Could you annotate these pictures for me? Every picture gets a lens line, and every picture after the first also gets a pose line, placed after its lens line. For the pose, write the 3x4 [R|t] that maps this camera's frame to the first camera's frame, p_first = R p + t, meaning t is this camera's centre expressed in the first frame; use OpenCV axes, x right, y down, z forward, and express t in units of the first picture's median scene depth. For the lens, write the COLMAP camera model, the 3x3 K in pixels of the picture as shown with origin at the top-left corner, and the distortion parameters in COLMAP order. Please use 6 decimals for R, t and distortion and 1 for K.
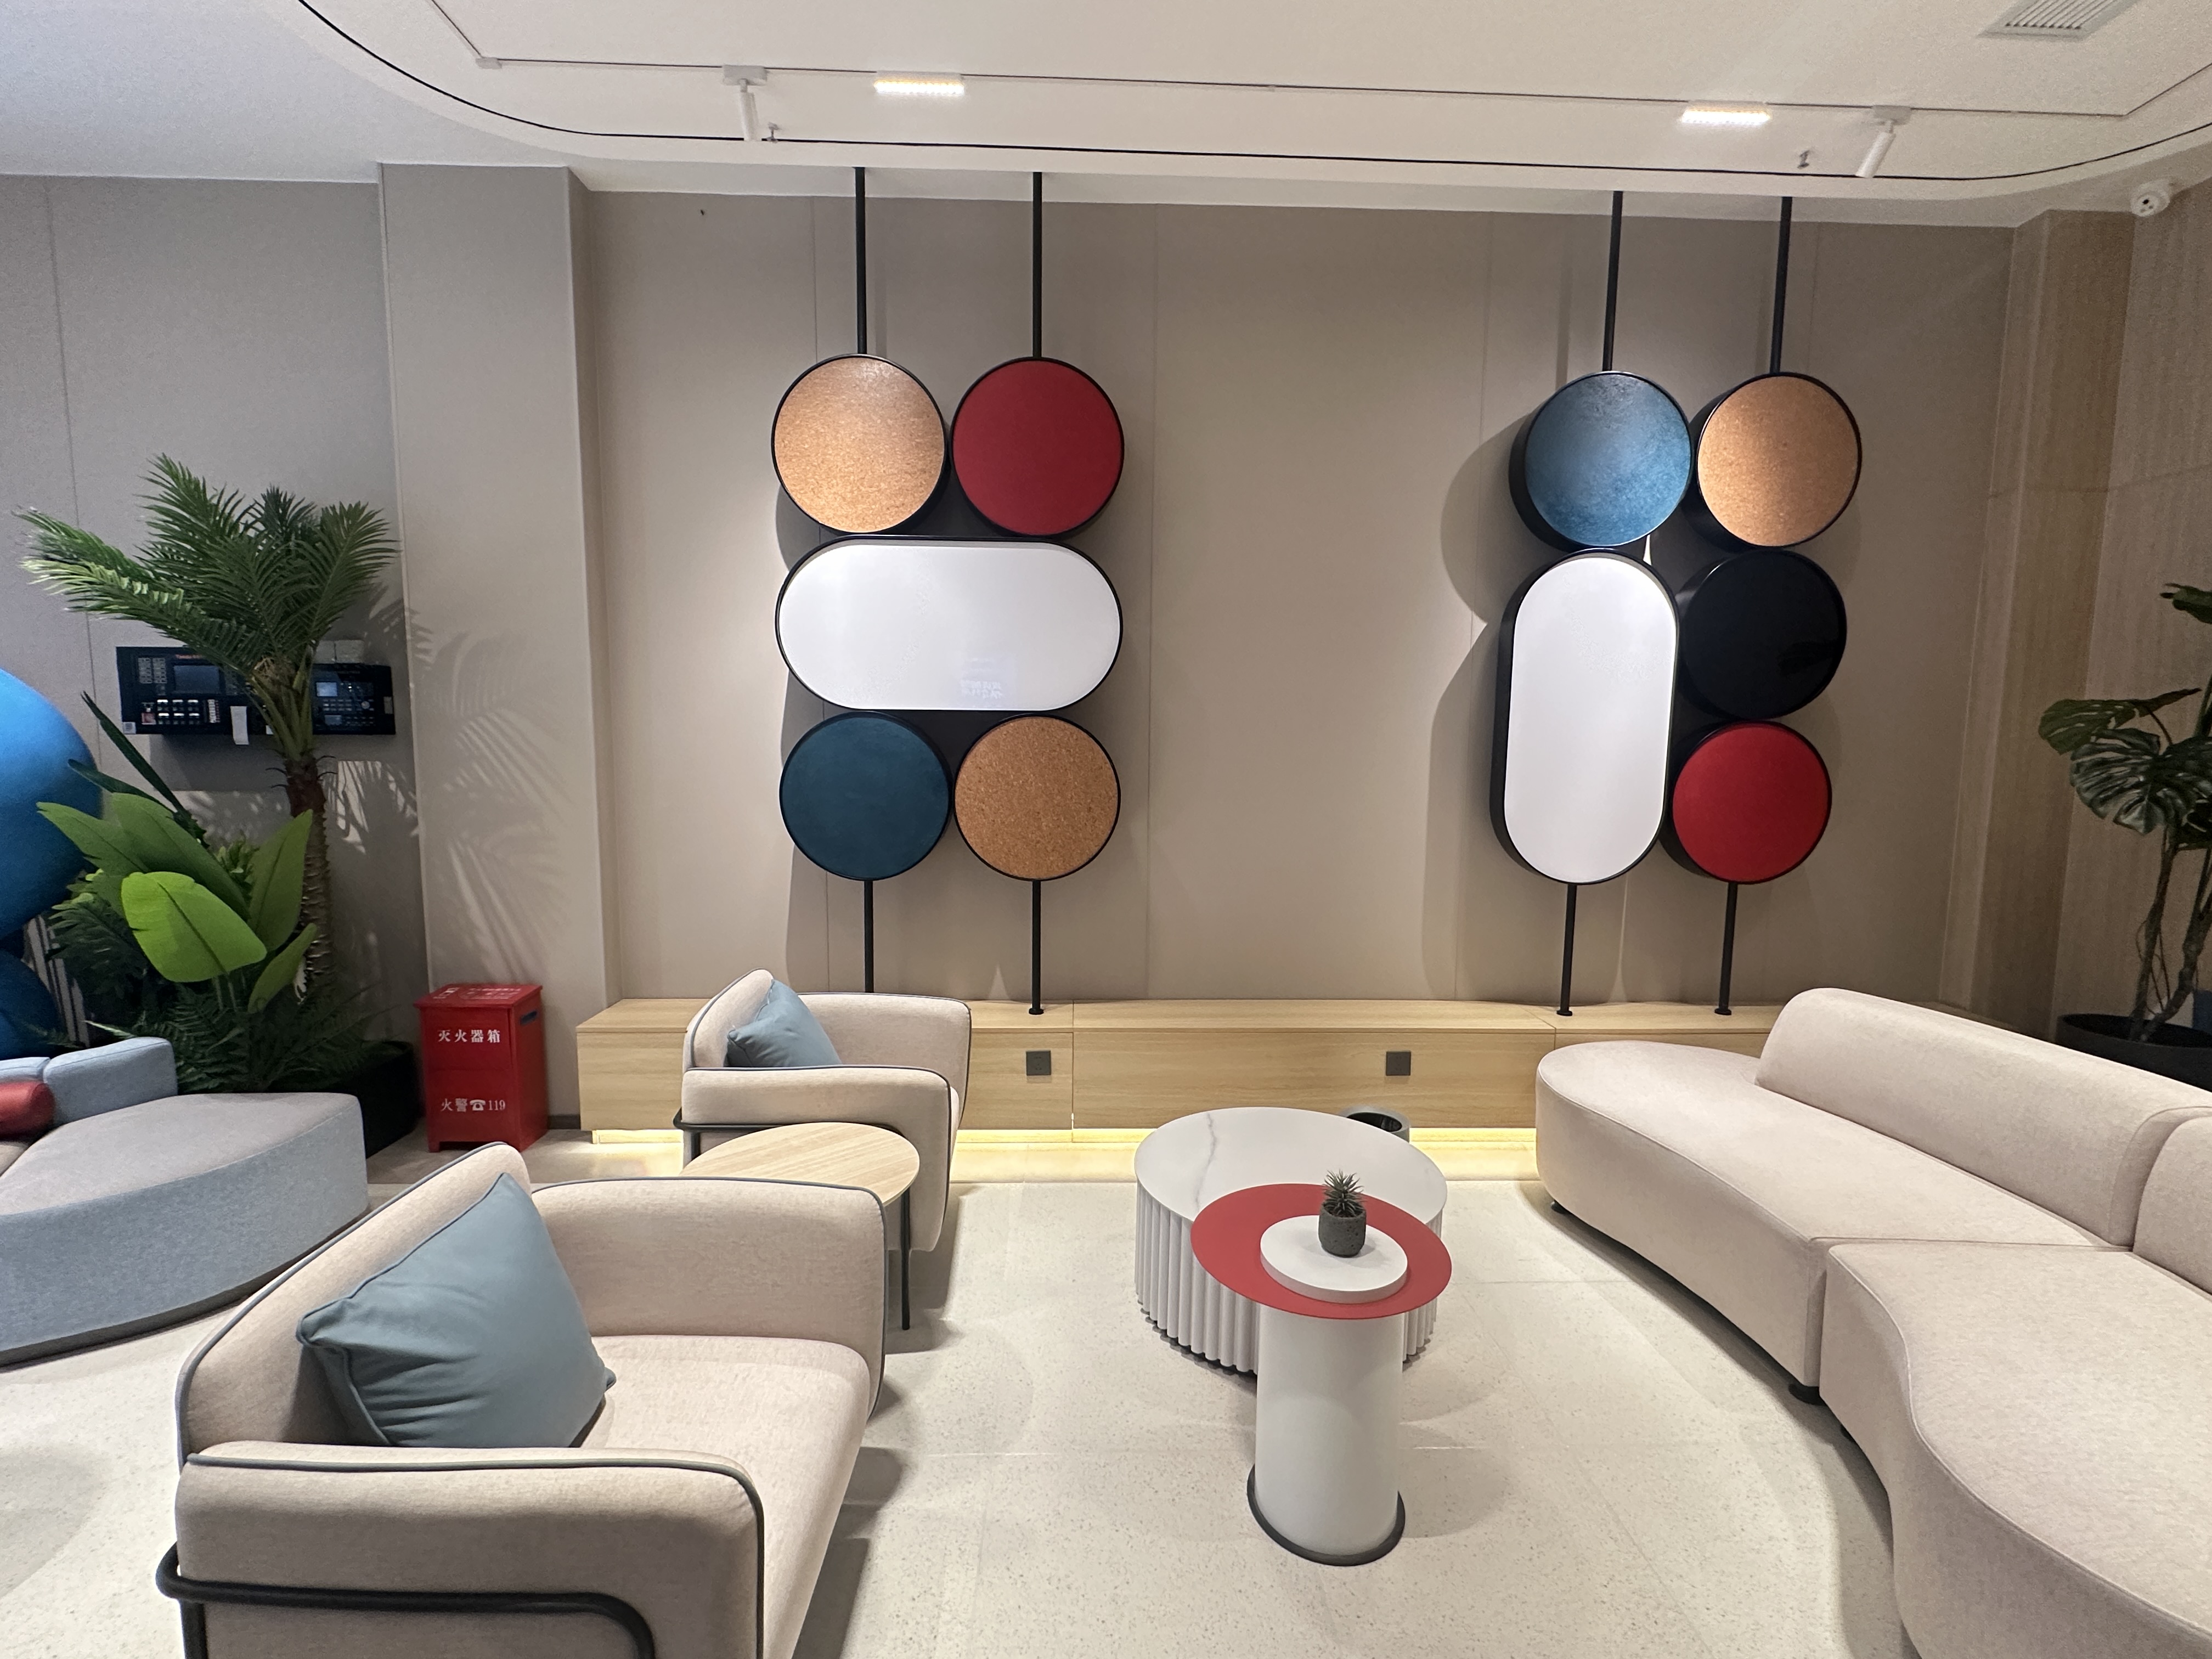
lens RADIAL K [[989.2, 0, 1104.0], [0, 989.2, 831.4], [0, 0, 1]] dist [-0.014244, -0.000140]
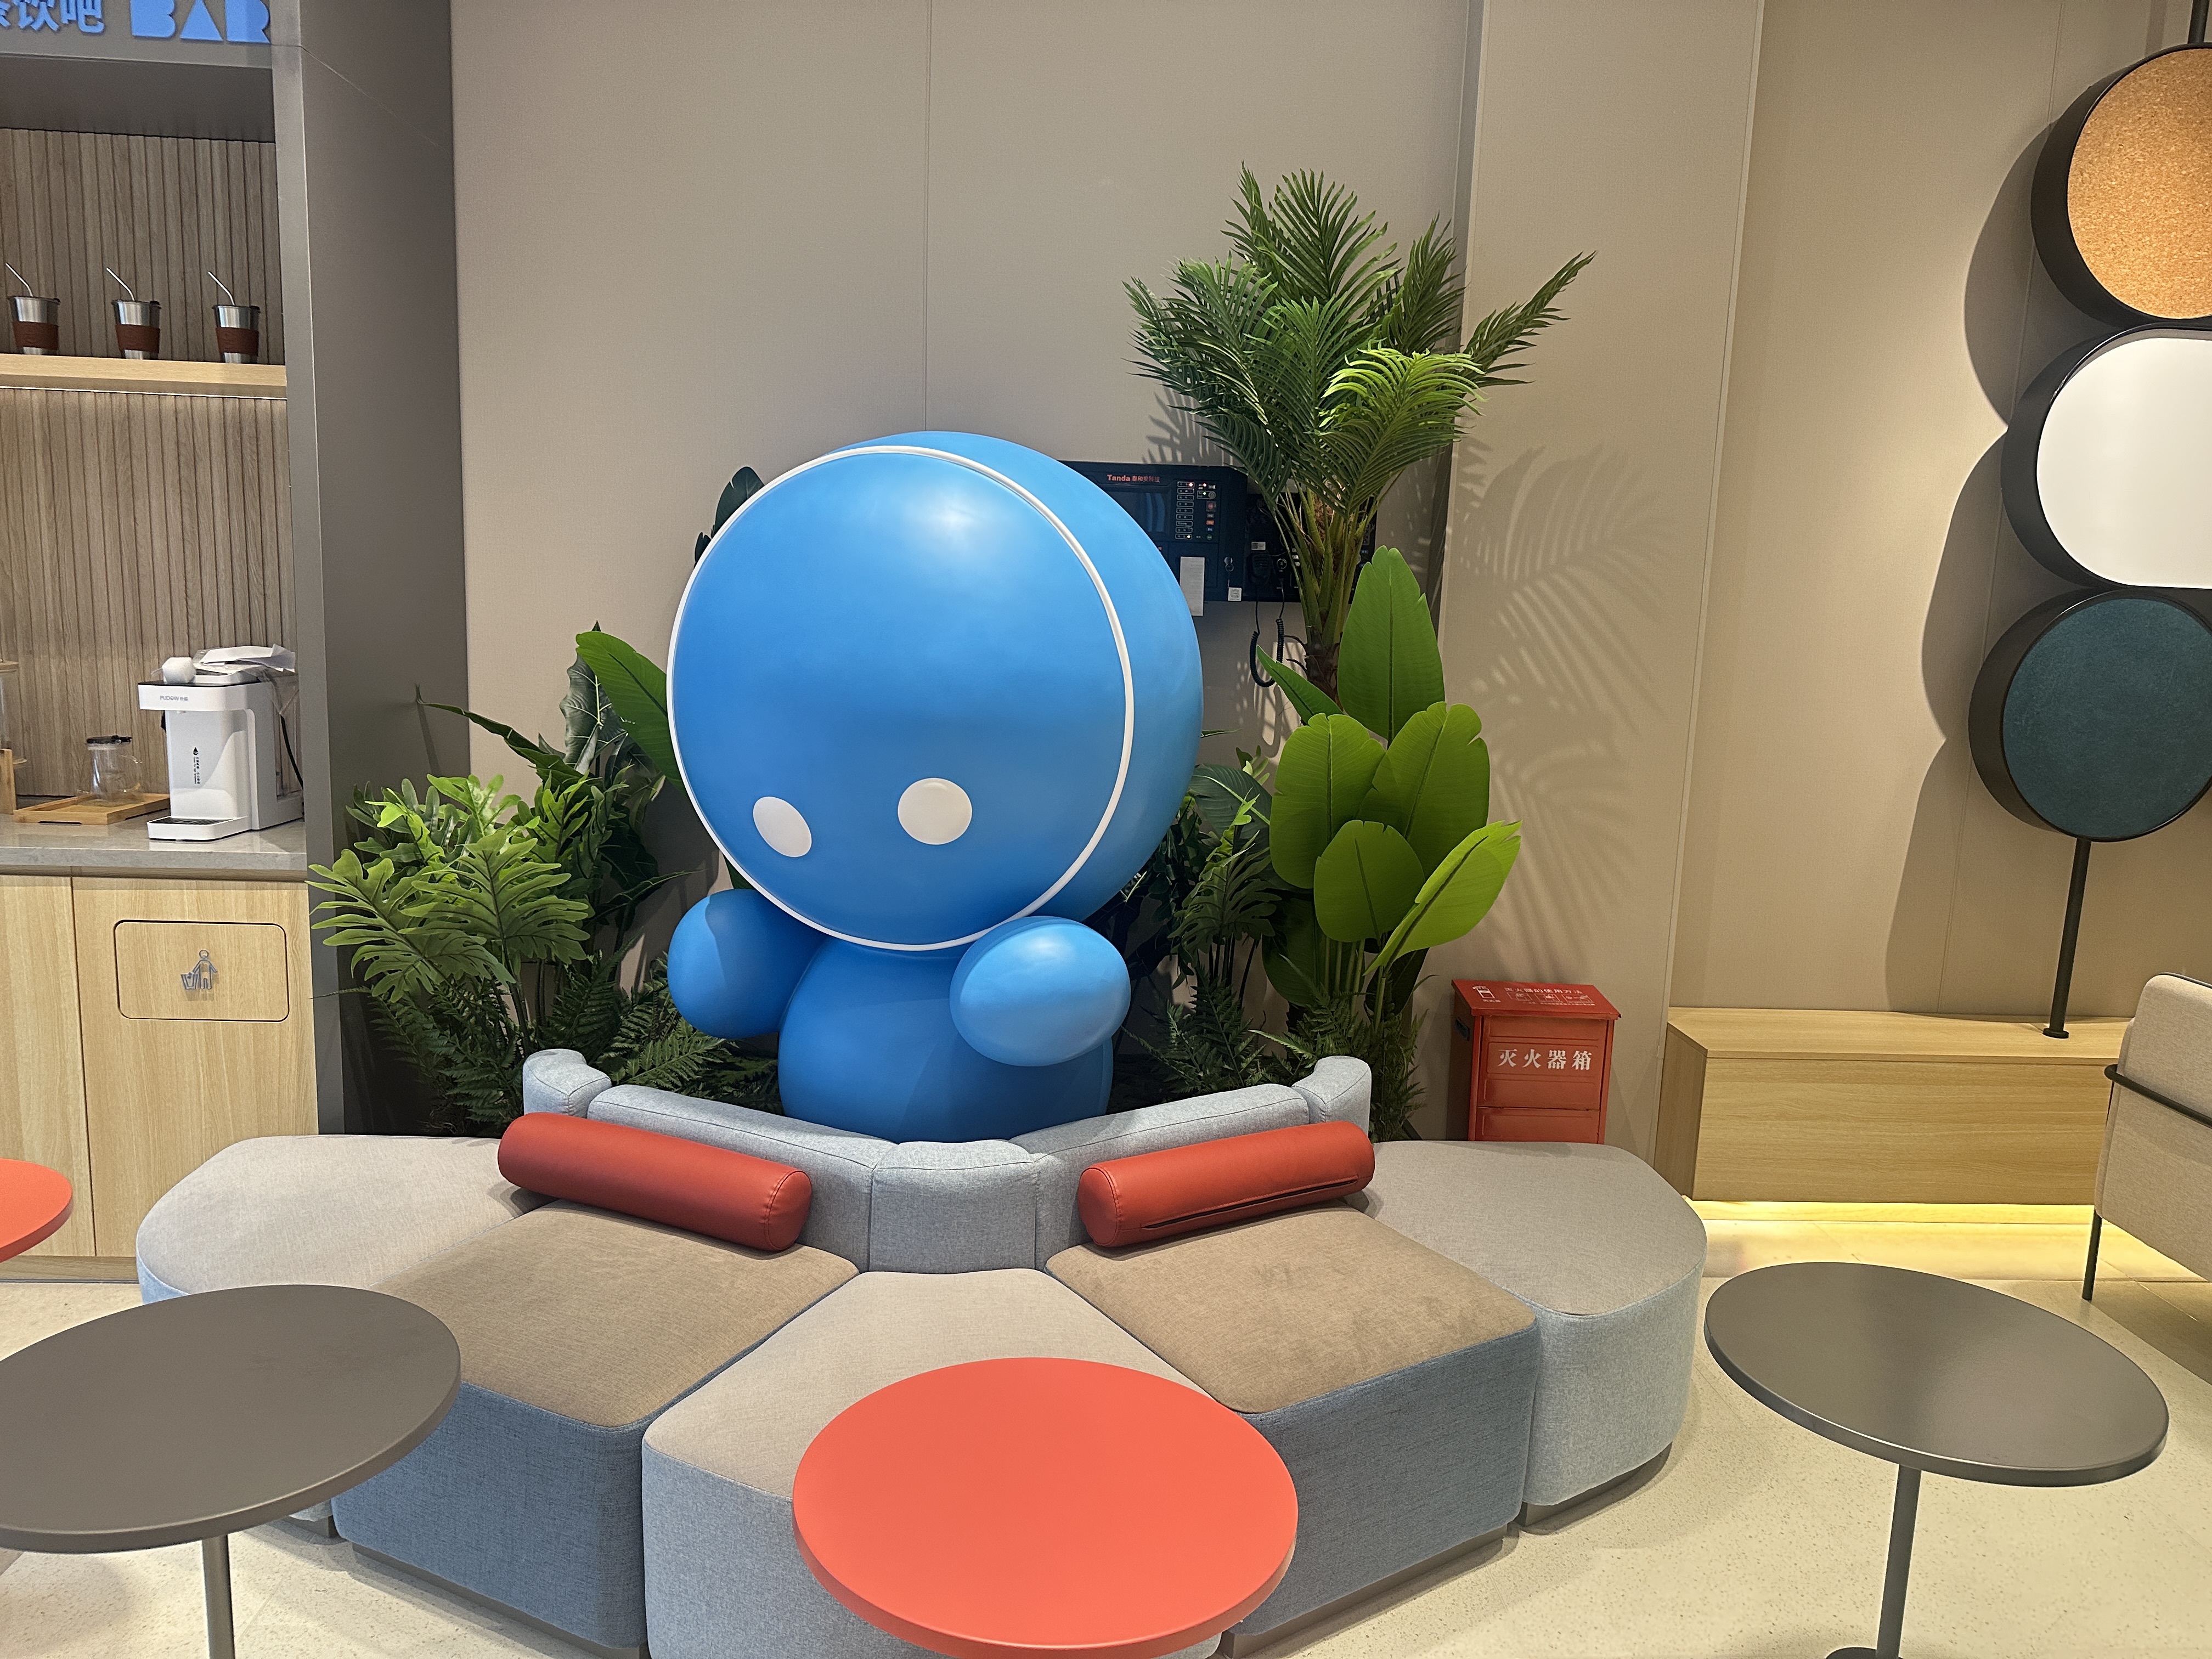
lens RADIAL K [[1519.5, 0, 1105.7], [0, 1519.5, 830.5], [0, 0, 1]] dist [-0.008121, -0.002819]
pose [[0.999586, 0.022221, 0.018263, -0.936406], [-0.023306, 0.997836, 0.061488, -0.004956], [-0.016857, -0.061888, 0.997941, -0.022281]]
